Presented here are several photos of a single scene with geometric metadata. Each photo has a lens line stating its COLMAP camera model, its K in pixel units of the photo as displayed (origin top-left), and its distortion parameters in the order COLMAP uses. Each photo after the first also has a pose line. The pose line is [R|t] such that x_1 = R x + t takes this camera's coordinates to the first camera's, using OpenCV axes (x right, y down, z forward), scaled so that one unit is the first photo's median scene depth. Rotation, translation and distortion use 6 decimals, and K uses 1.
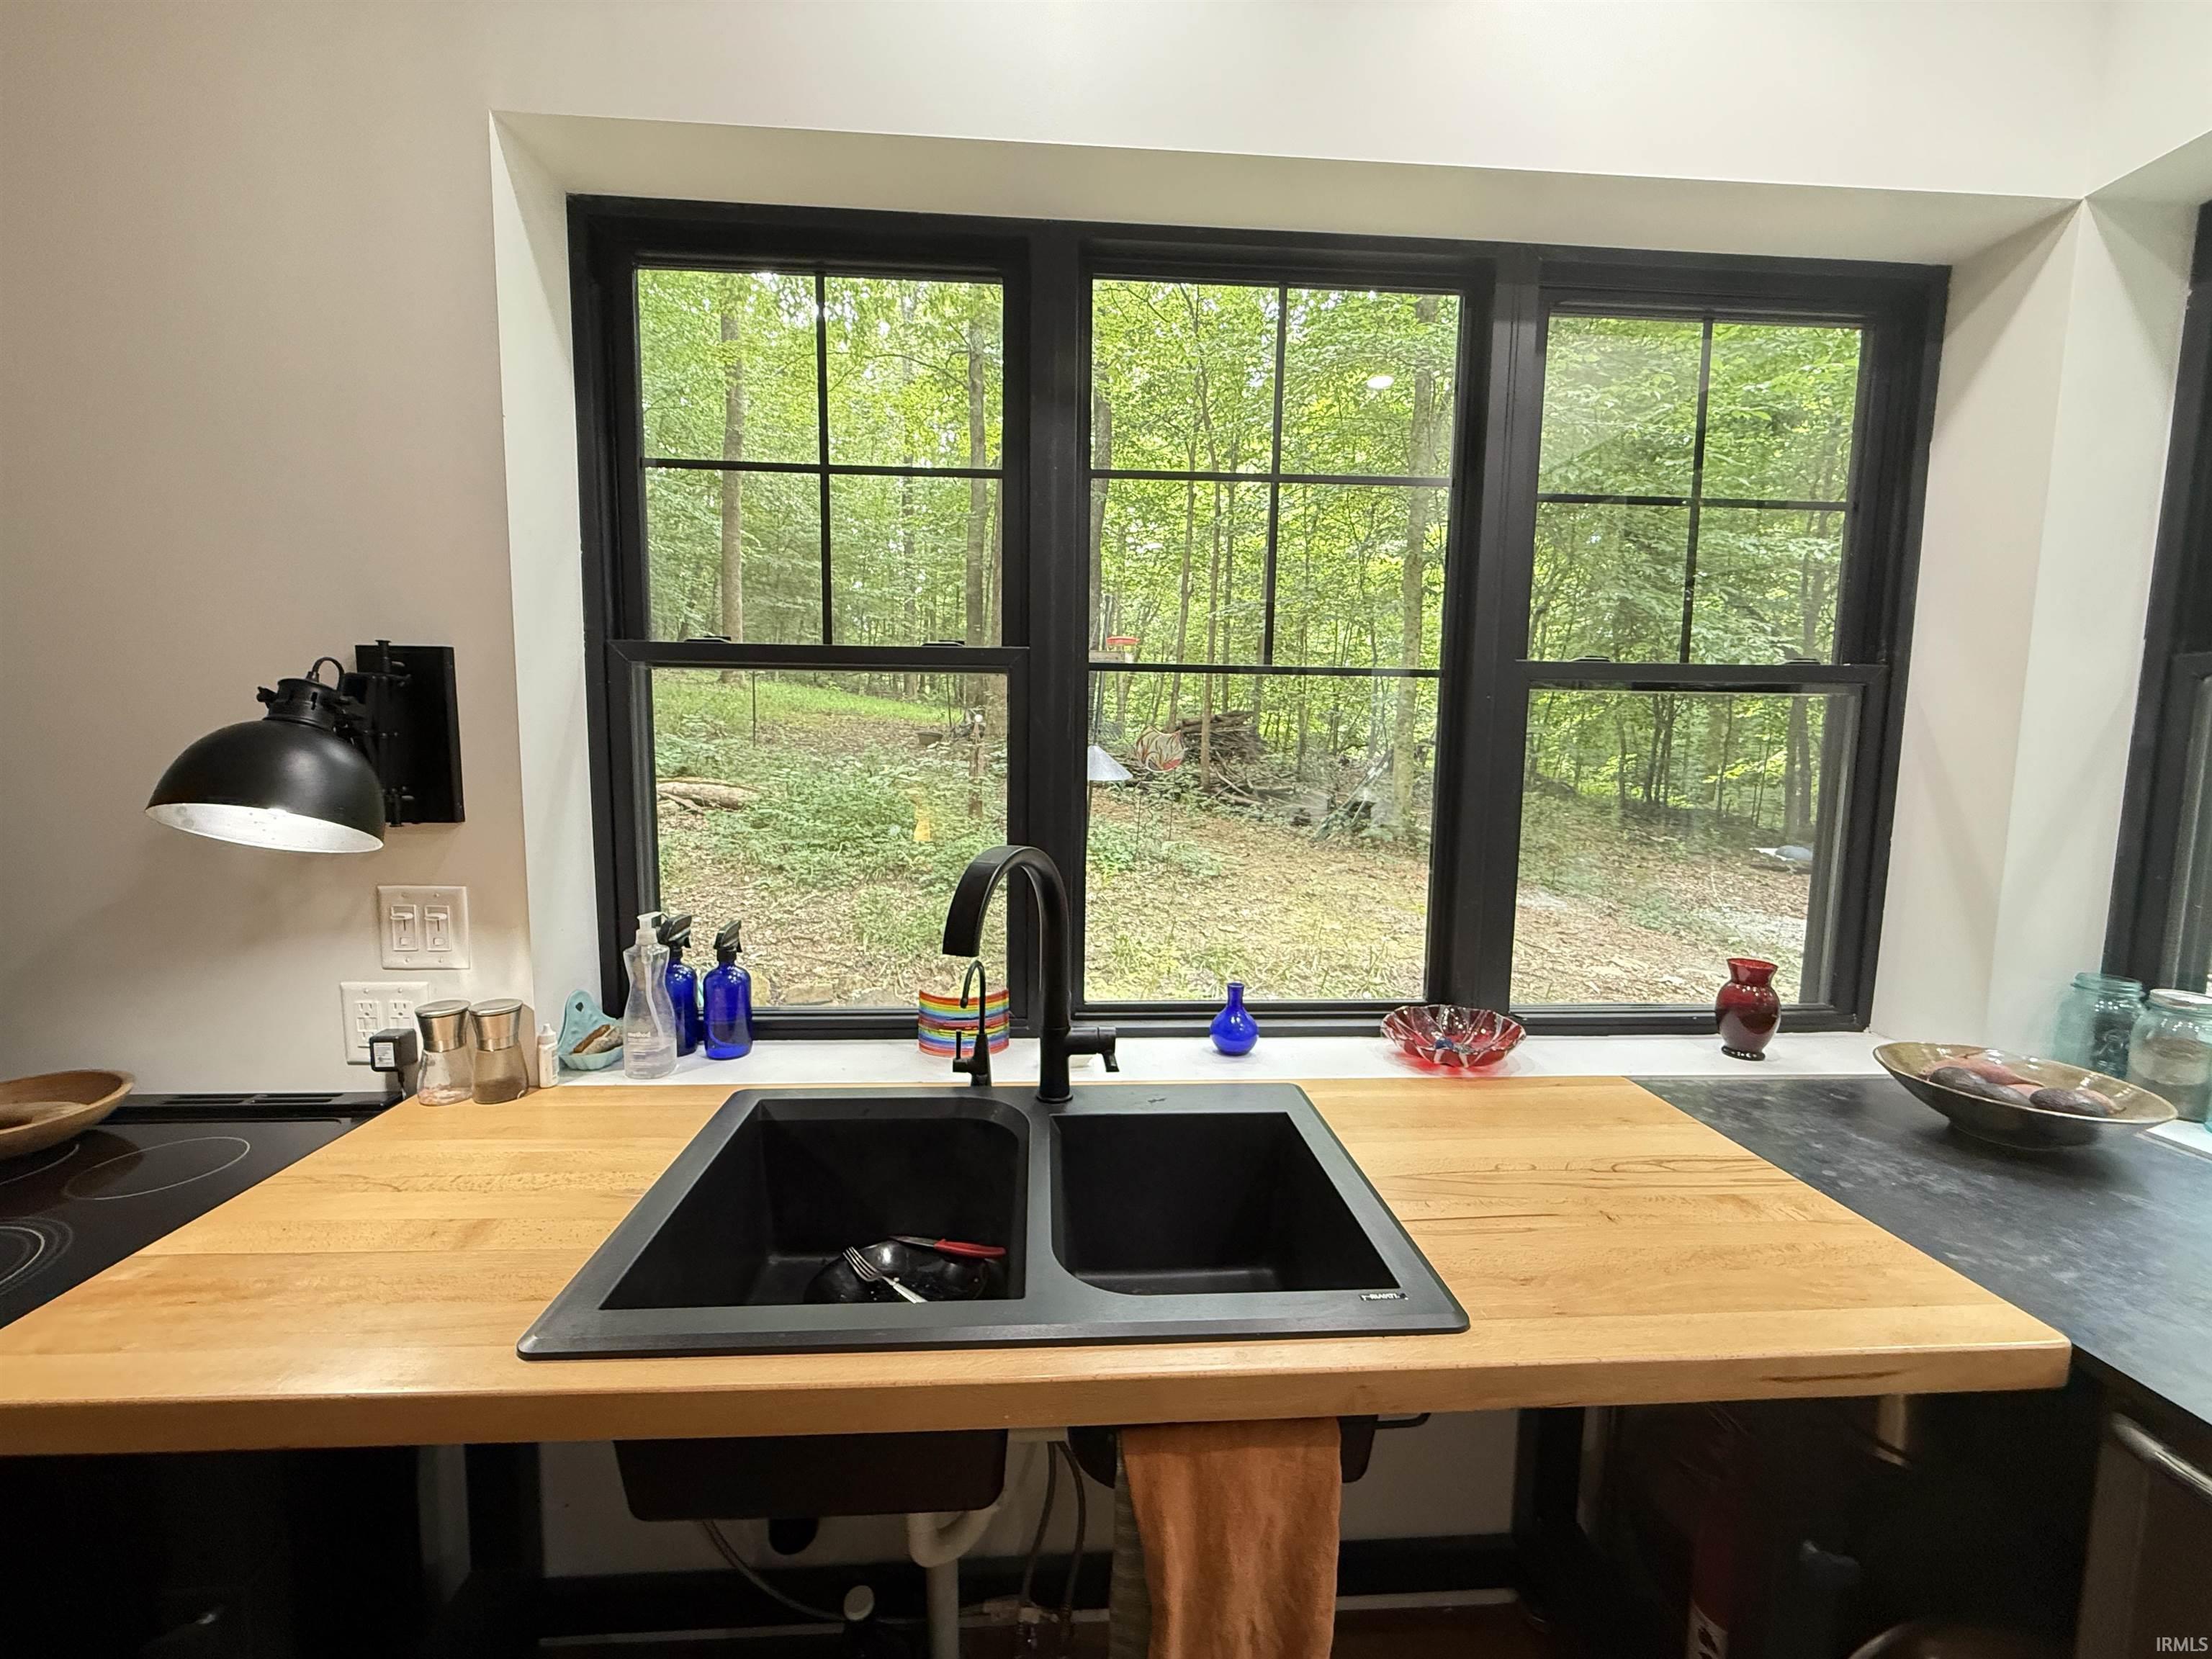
lens RADIAL K [[880.6, 0, 1095.8], [0, 880.6, 826.5], [0, 0, 1]] dist [0.001915, -0.000478]
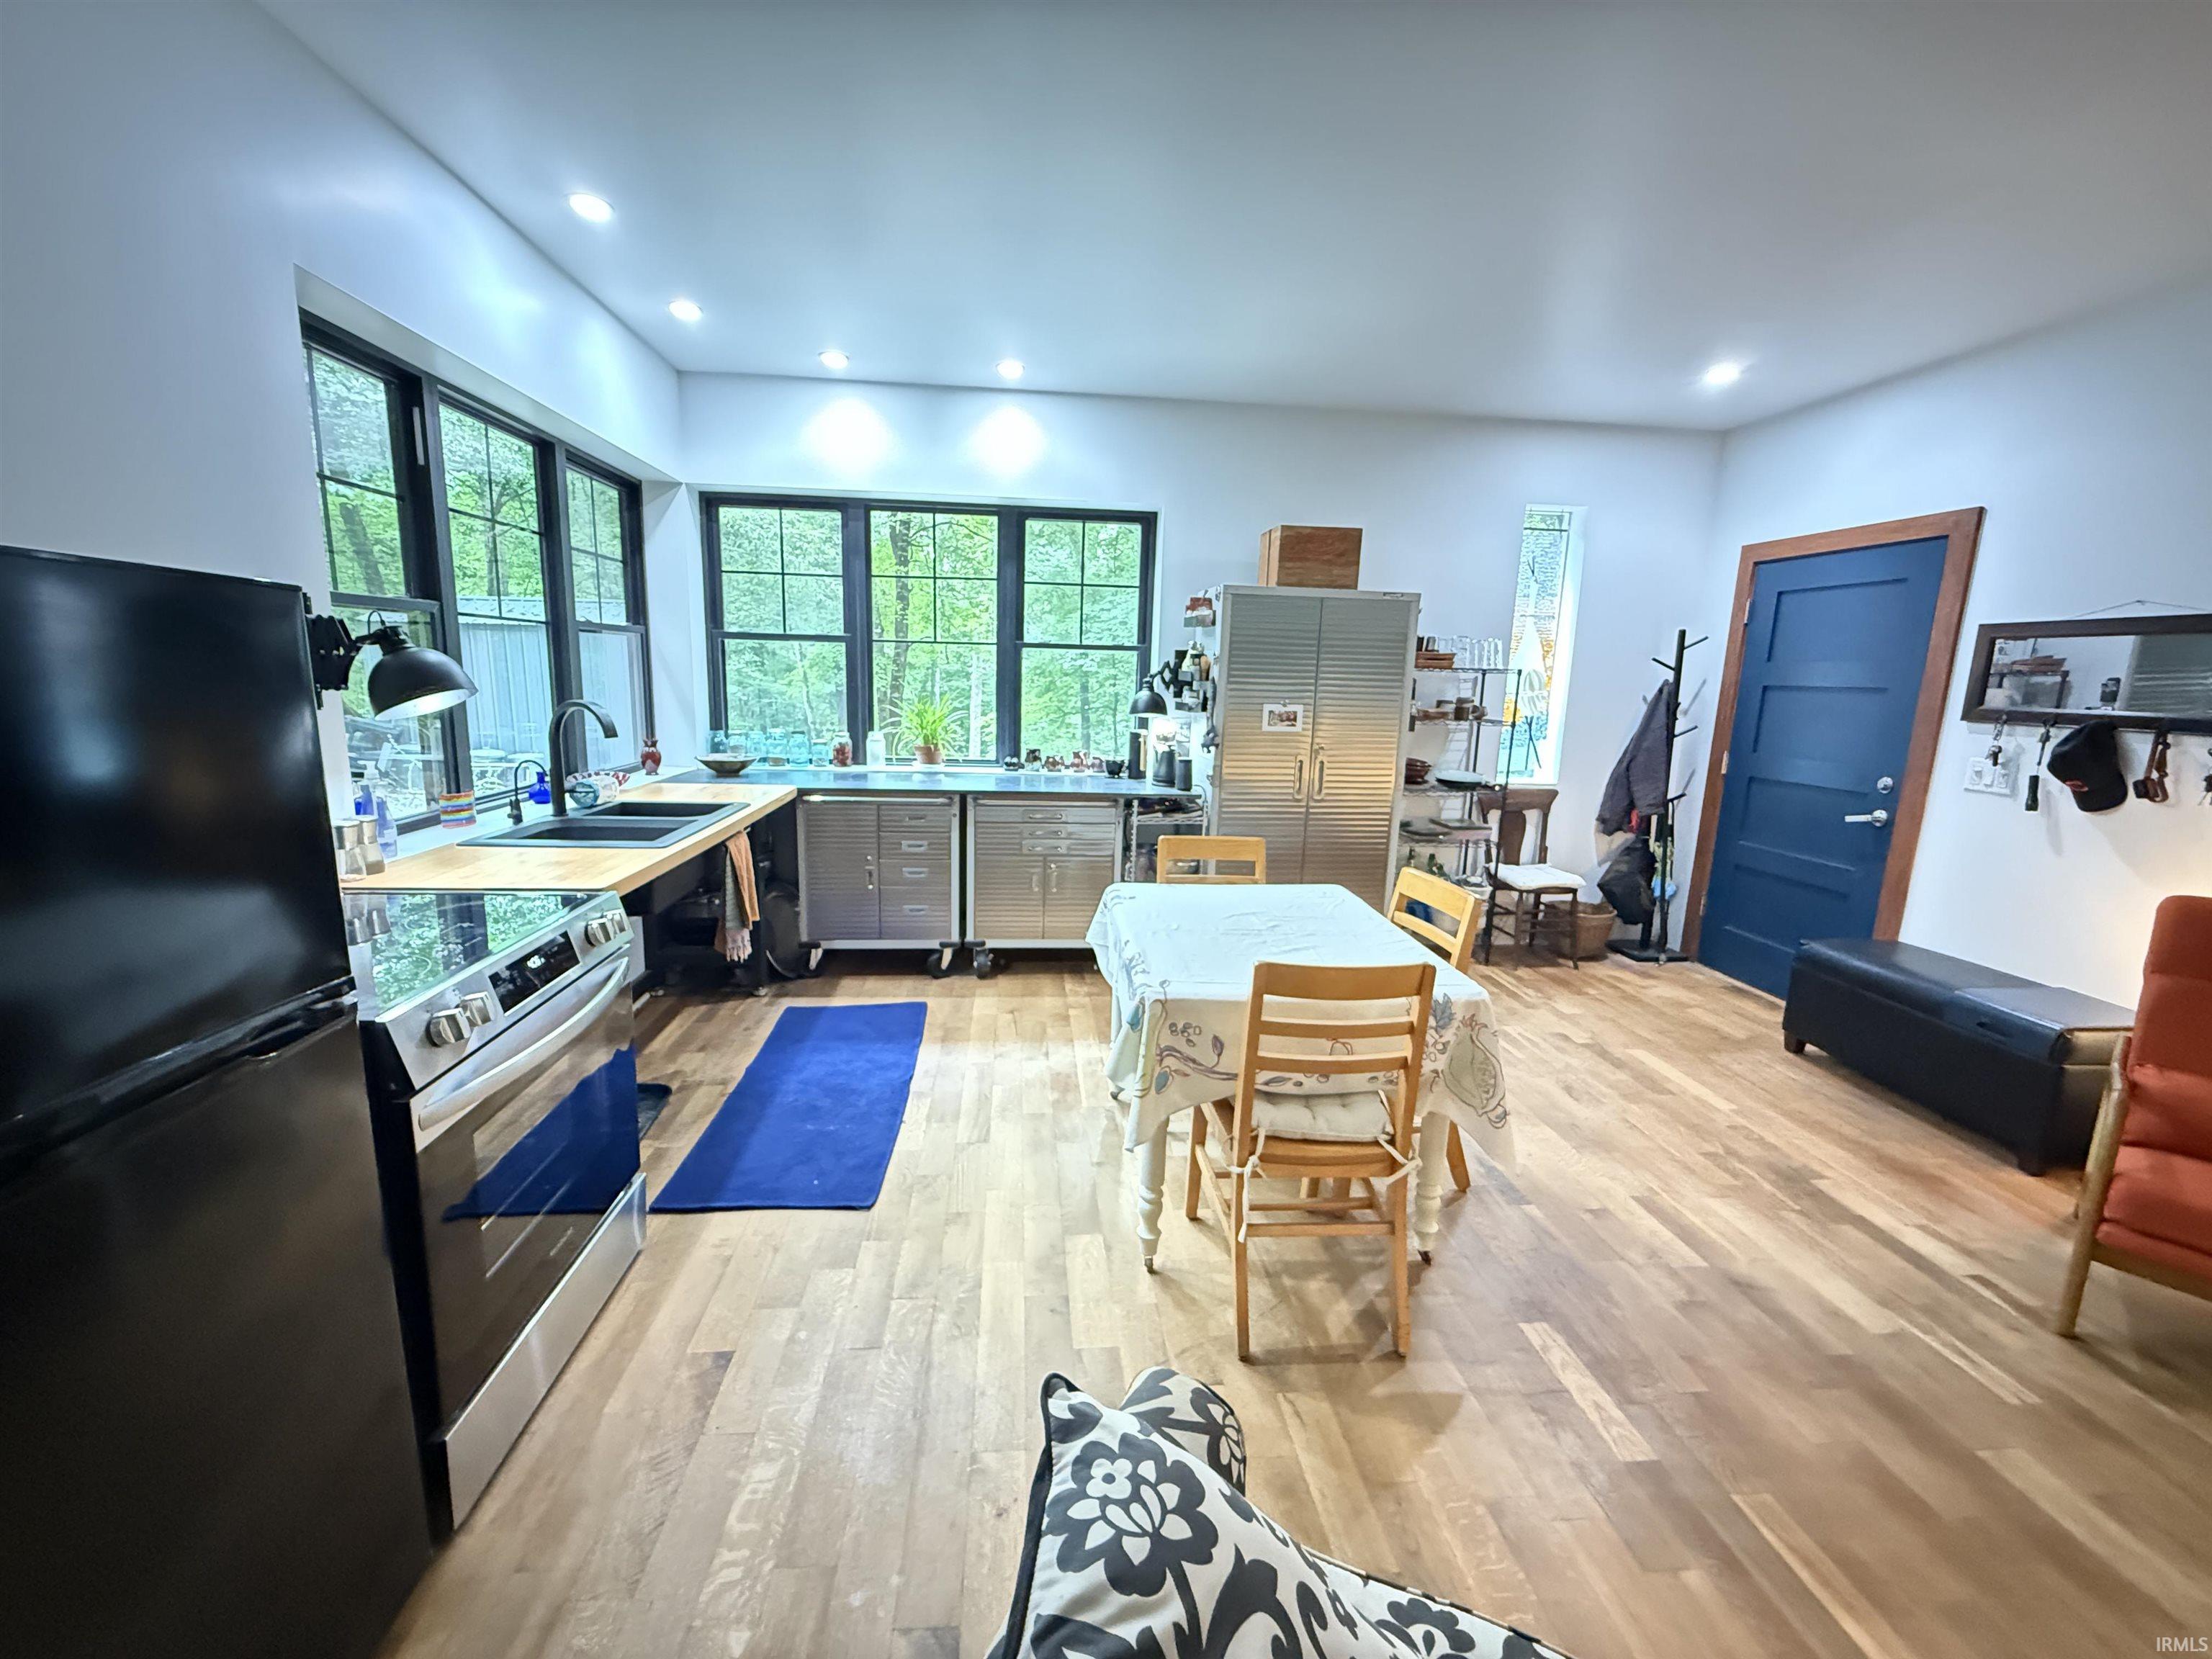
lens RADIAL K [[880.6, 0, 1095.4], [0, 880.6, 826.6], [0, 0, 1]] dist [0.001915, -0.000478]
pose [[-0.028174, -0.186864, 0.981982, -1.991217], [0.069548, 0.979625, 0.188411, 0.003233], [-0.997181, 0.073603, -0.014604, -0.293807]]
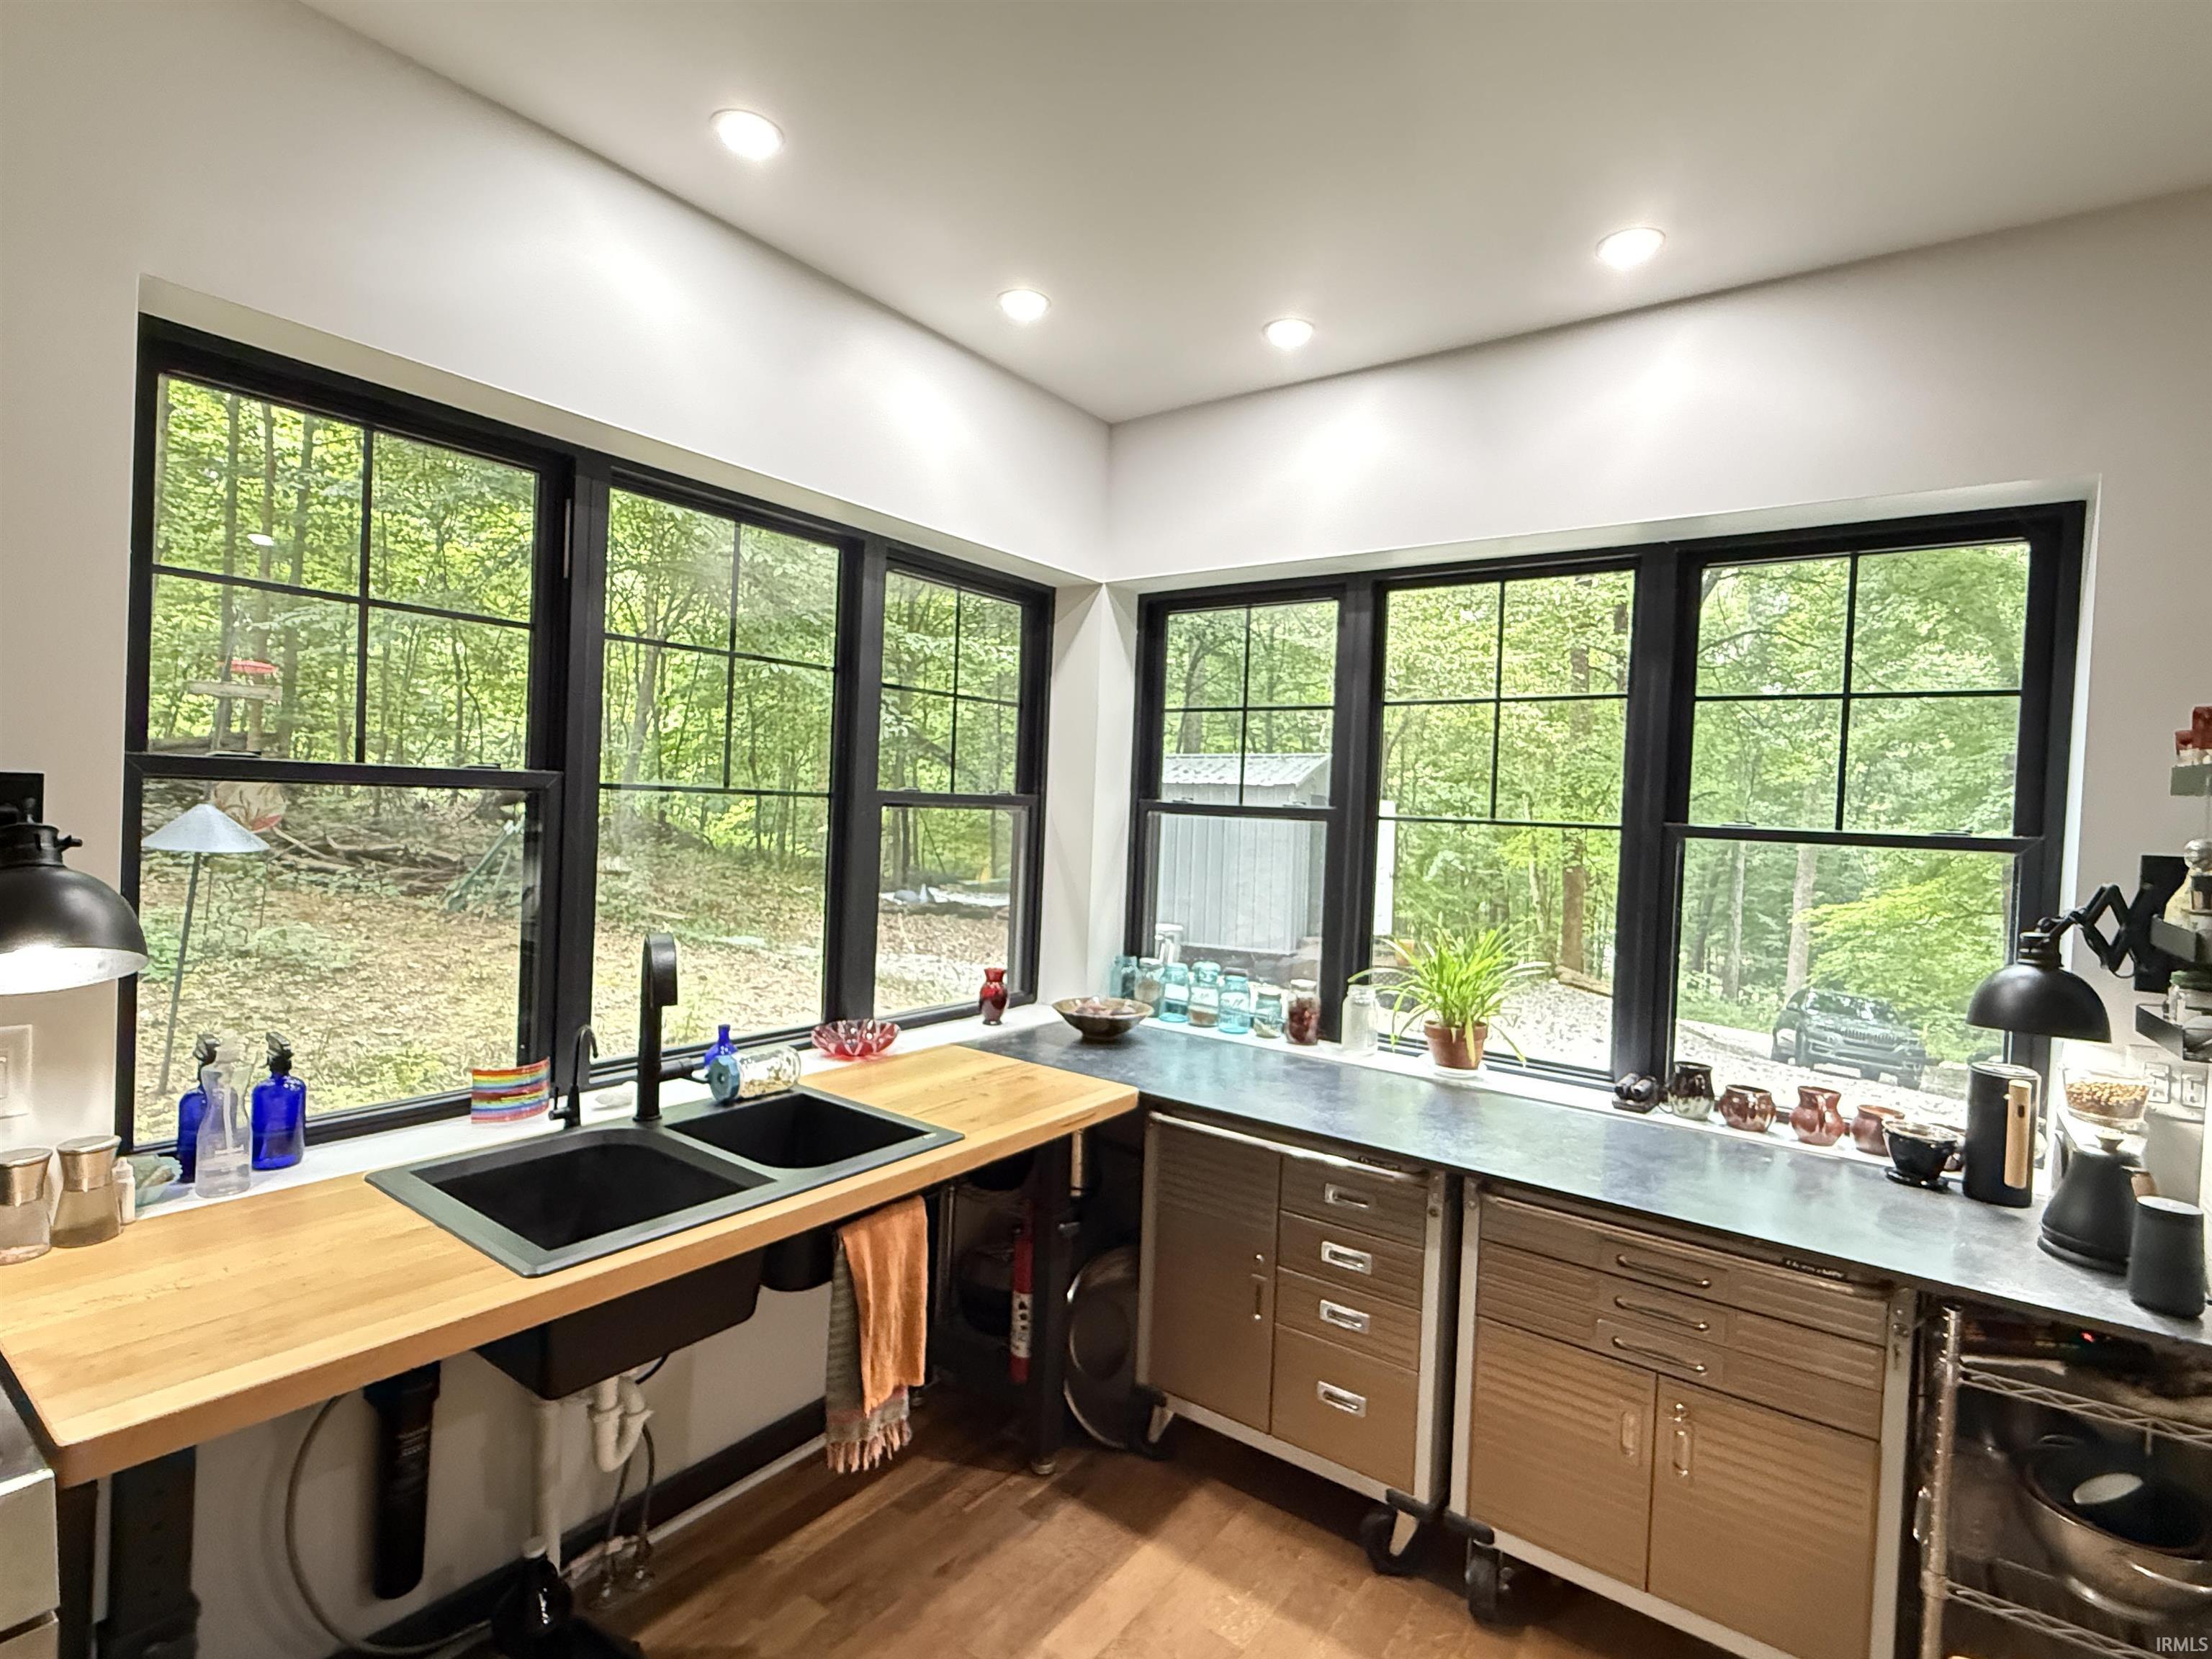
lens RADIAL K [[1074.8, 0, 1099.7], [0, 1074.8, 824.0], [0, 0, 1]] dist [0.001216, -0.000839]
pose [[0.642014, -0.001323, 0.766691, -0.740664], [0.041526, 0.998591, -0.033050, -0.051098], [-0.765567, 0.053056, 0.641165, -0.523456]]
